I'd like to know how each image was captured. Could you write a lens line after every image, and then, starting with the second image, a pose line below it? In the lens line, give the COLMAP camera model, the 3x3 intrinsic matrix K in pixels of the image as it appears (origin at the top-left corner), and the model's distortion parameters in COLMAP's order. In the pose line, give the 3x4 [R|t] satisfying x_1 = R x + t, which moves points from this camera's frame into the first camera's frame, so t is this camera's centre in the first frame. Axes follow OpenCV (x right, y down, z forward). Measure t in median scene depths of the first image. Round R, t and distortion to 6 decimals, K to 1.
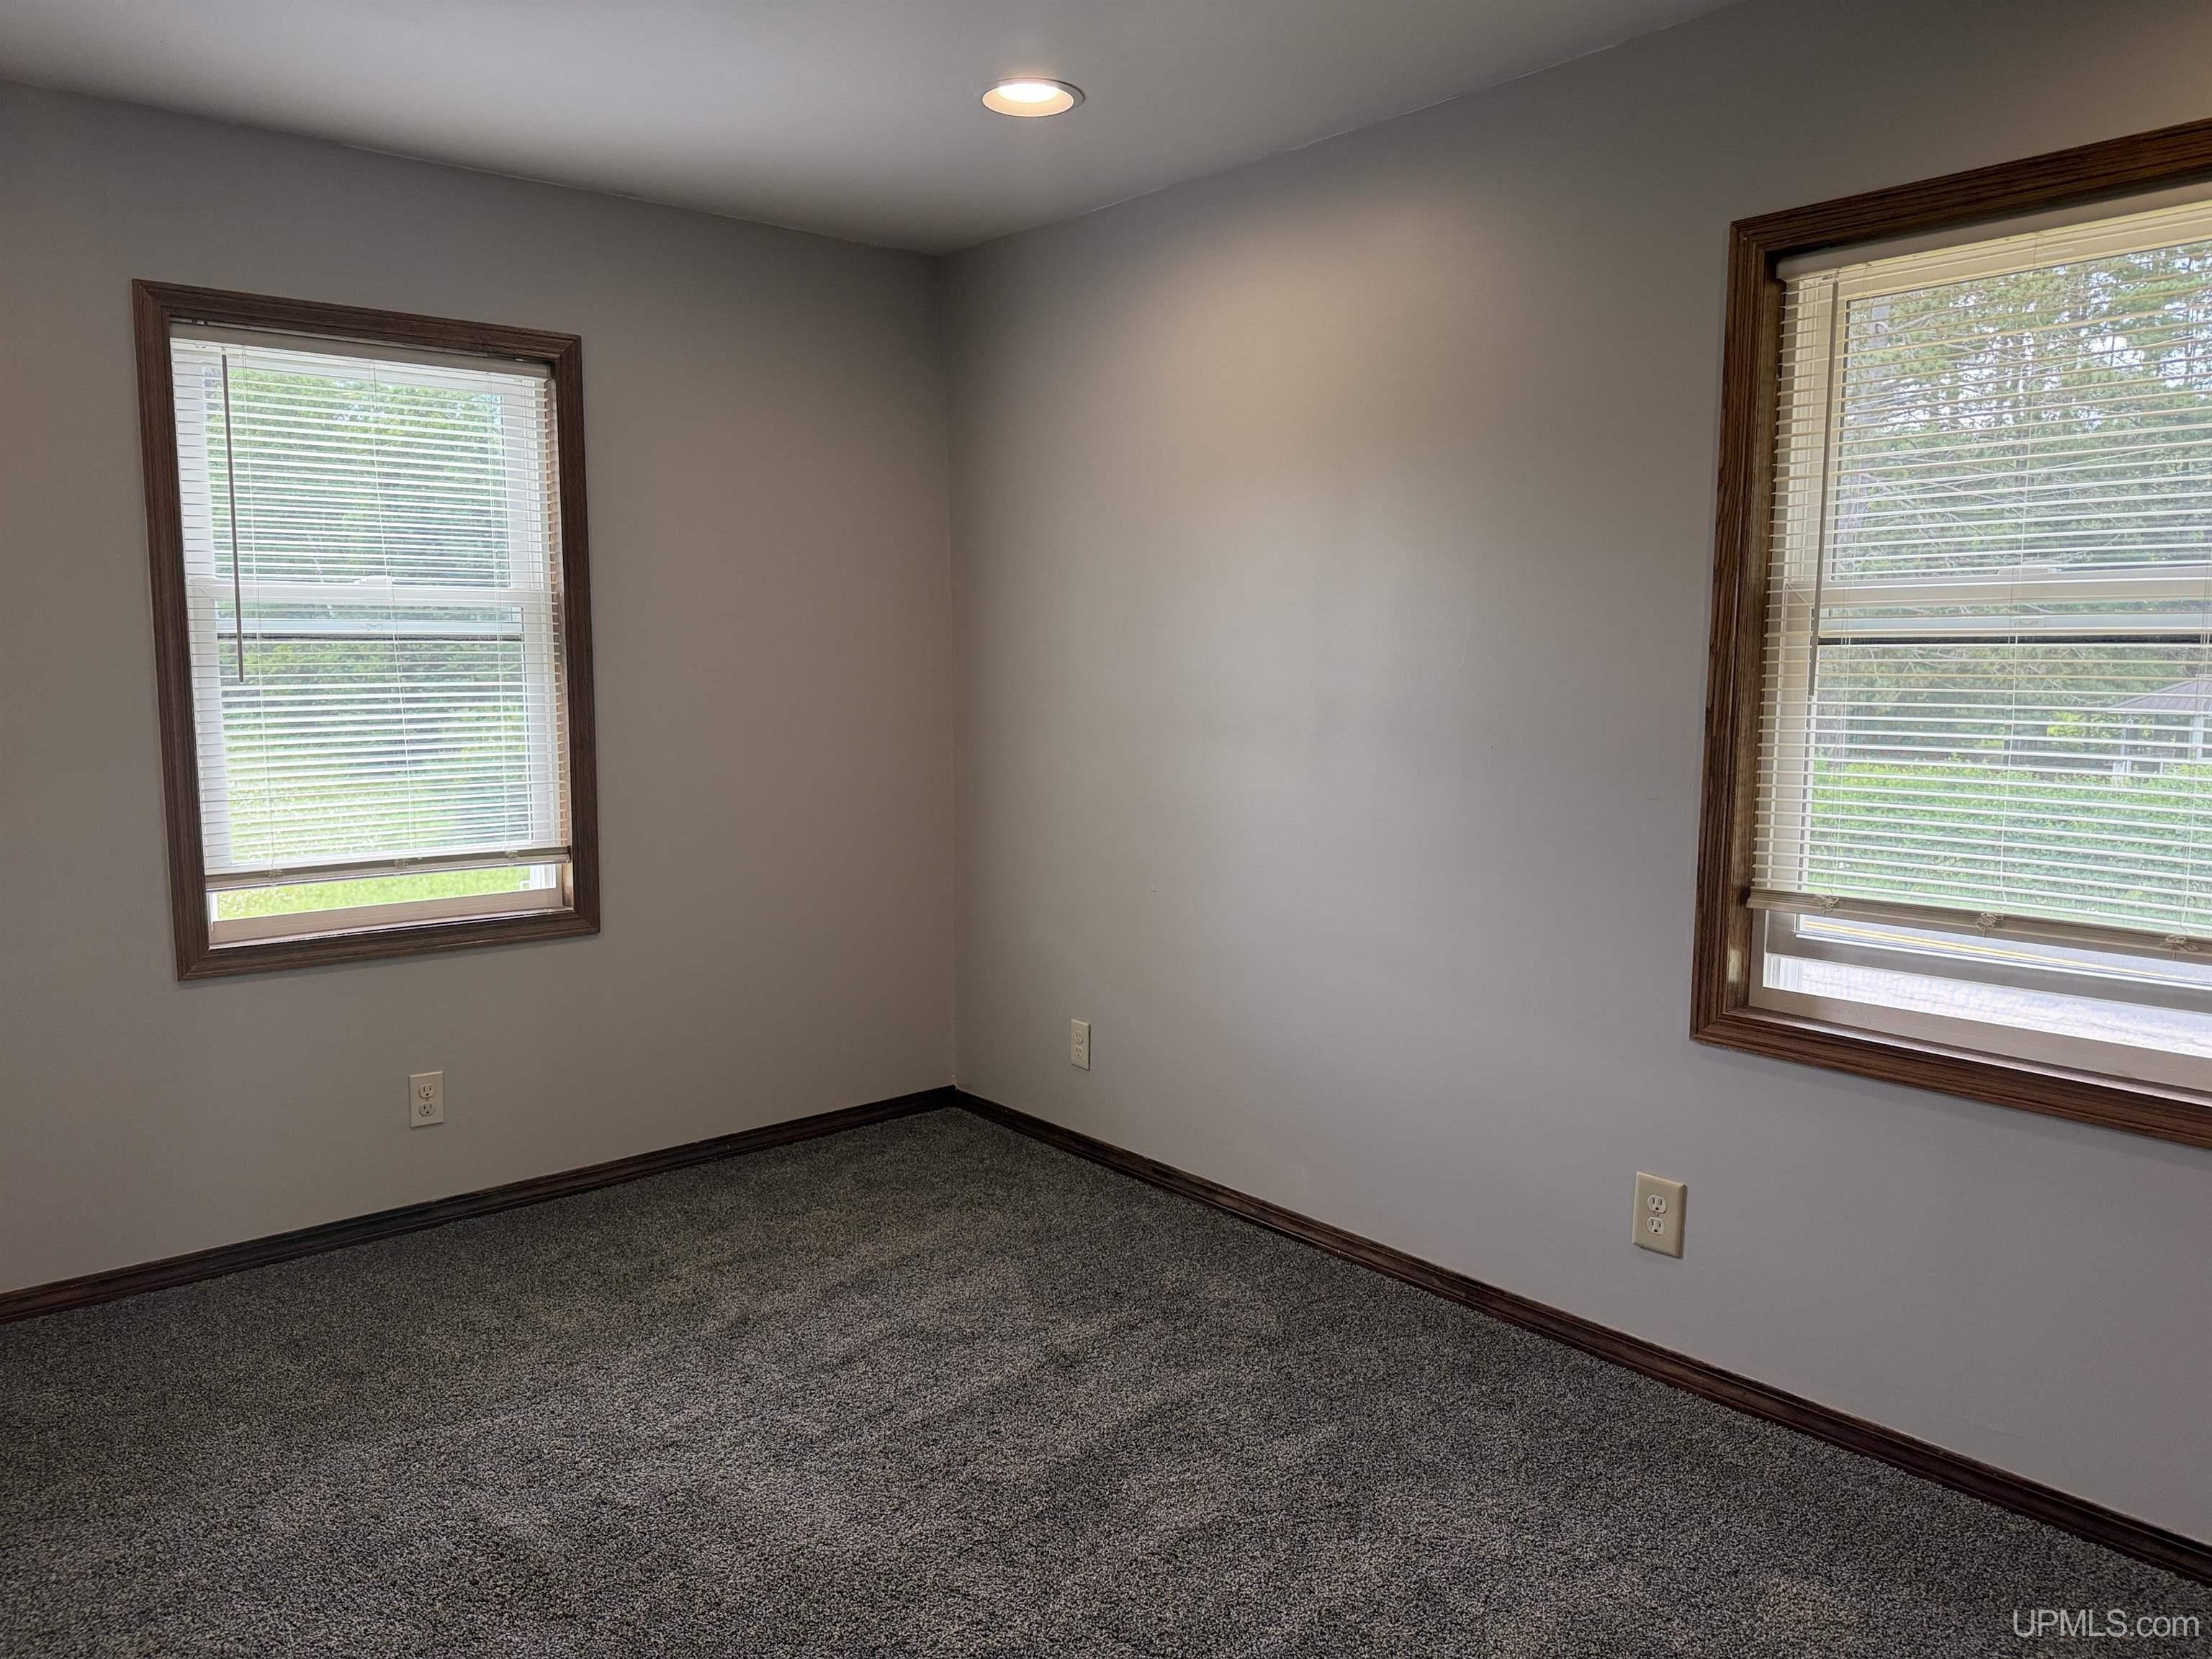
lens RADIAL K [[1544.2, 0, 999.6], [0, 1544.2, 818.1], [0, 0, 1]] dist [0.050544, -0.069504]
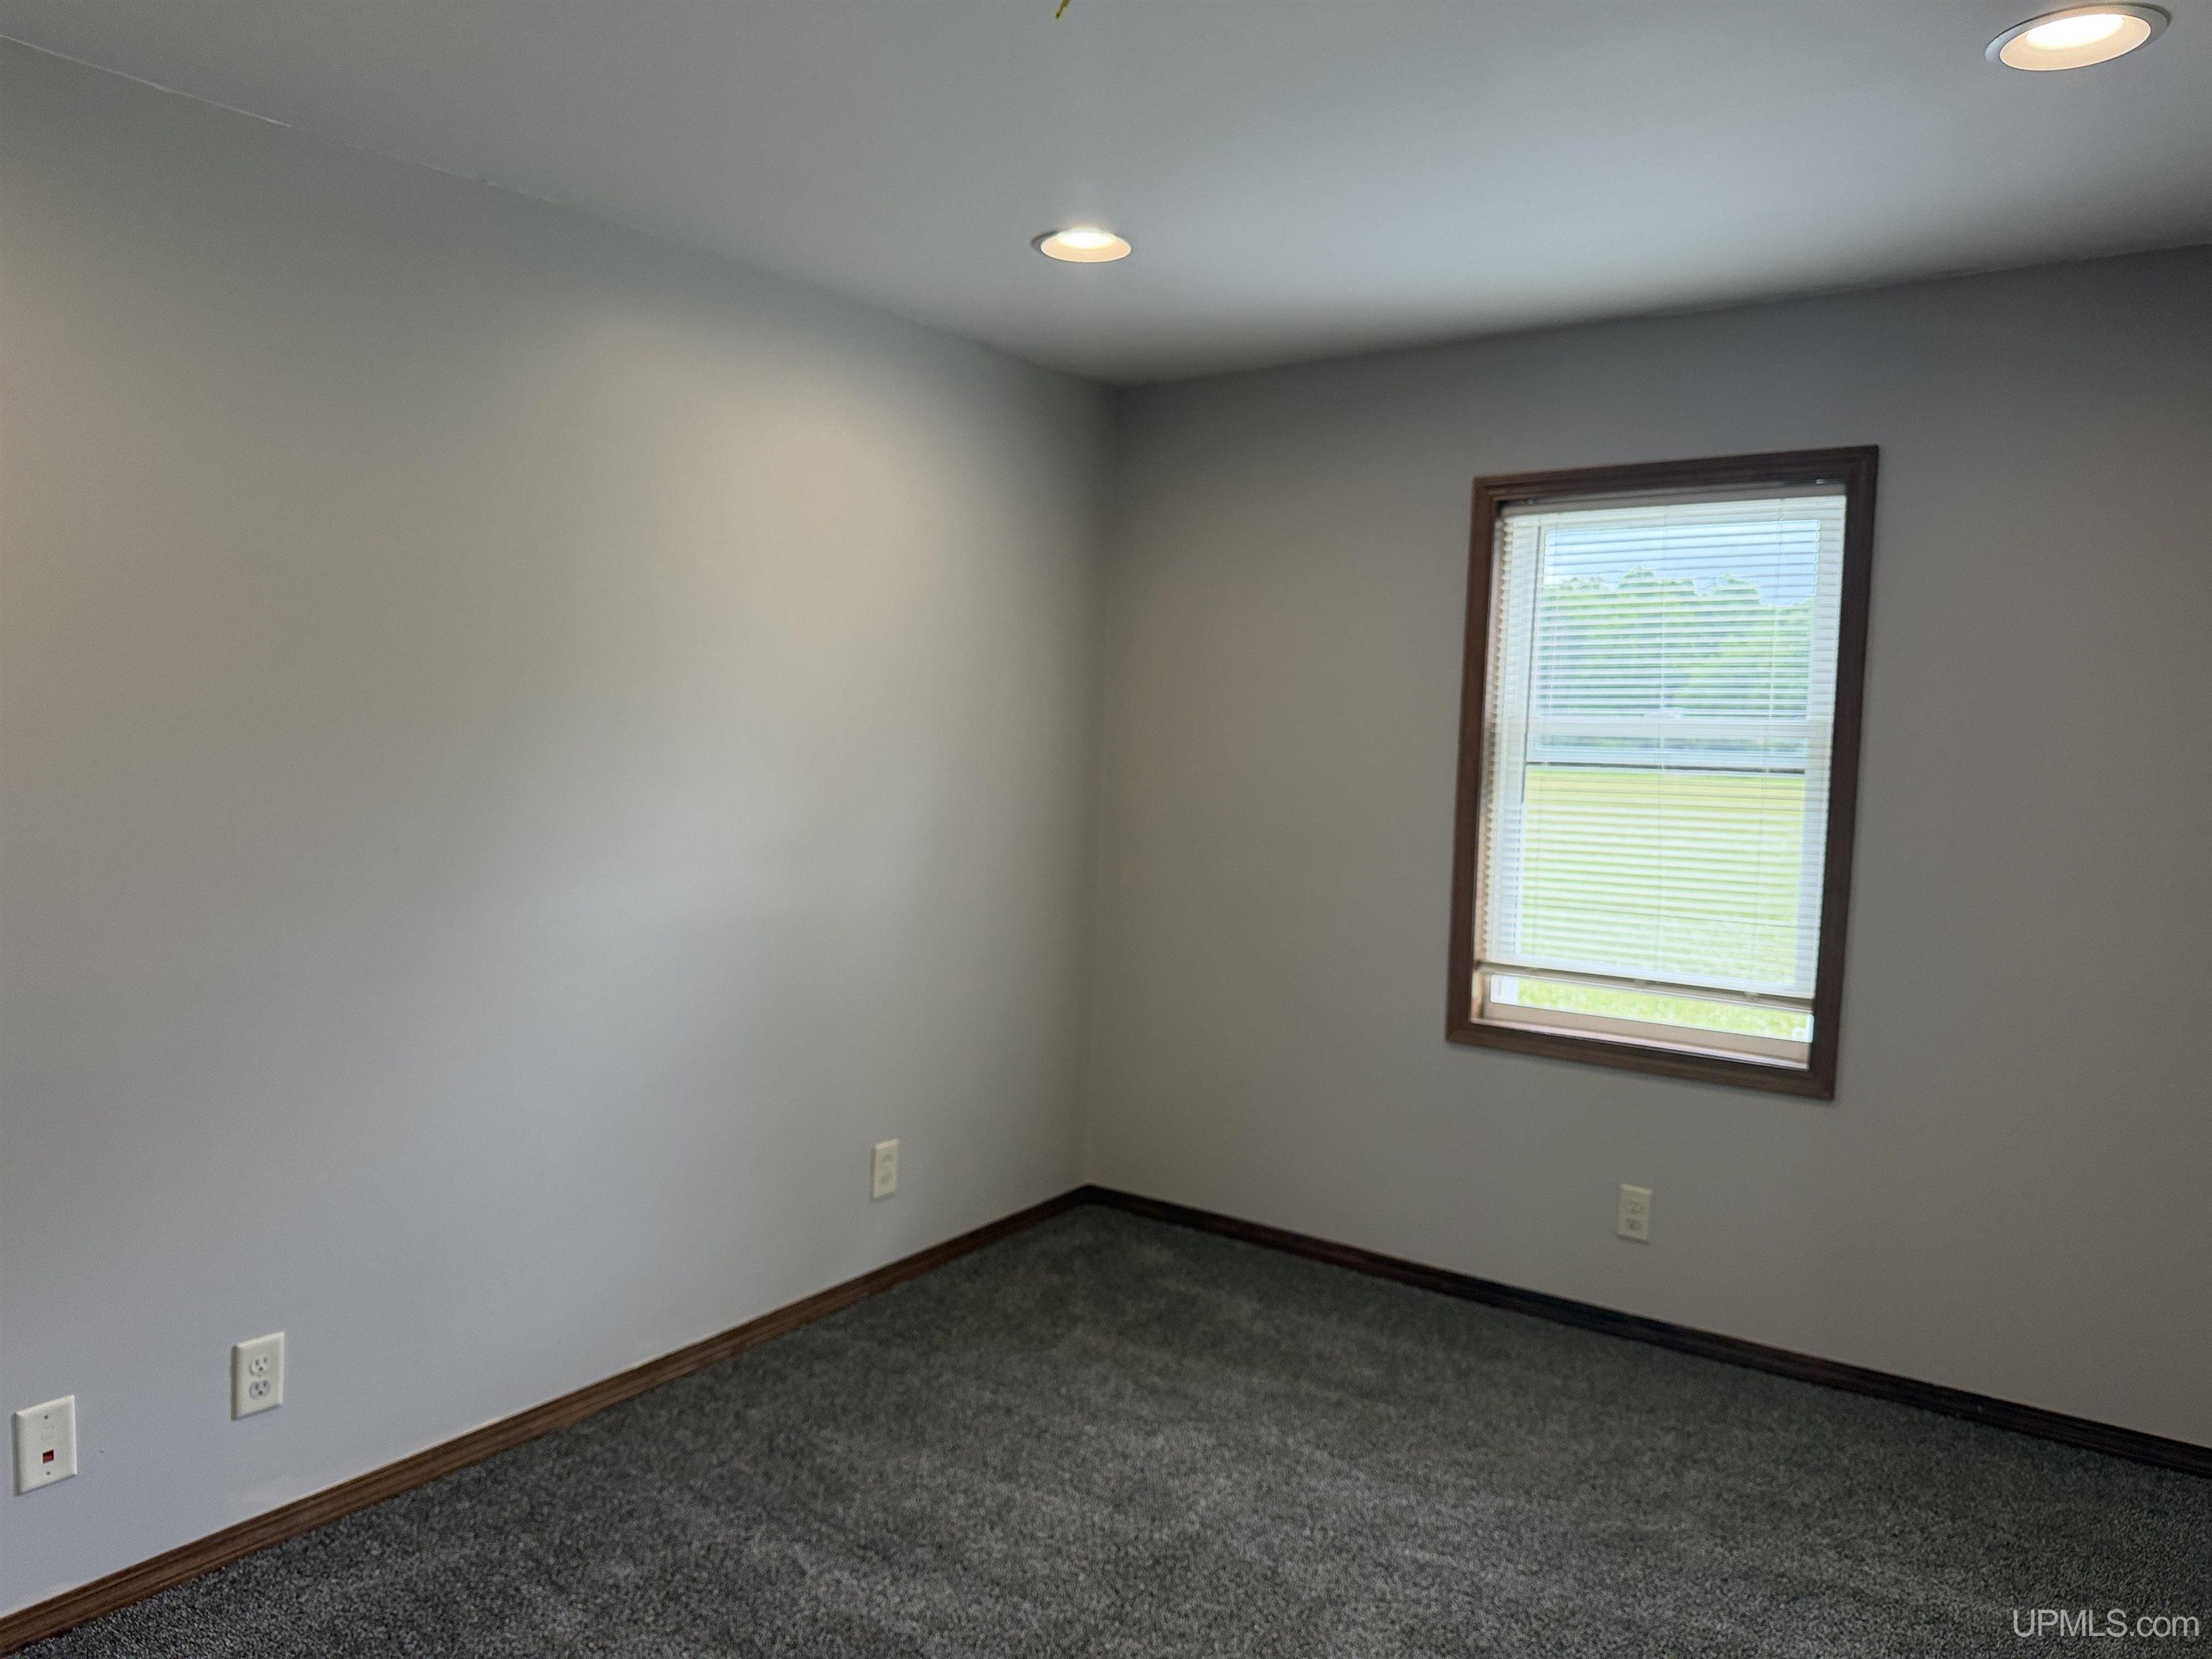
lens RADIAL K [[1544.2, 0, 1118.2], [0, 1544.2, 826.4], [0, 0, 1]] dist [0.050544, -0.069504]
pose [[0.277755, 0.073649, -0.957825, 0.500896], [-0.119322, 0.991981, 0.041673, -0.075322], [0.953213, 0.102714, 0.284315, 0.350615]]
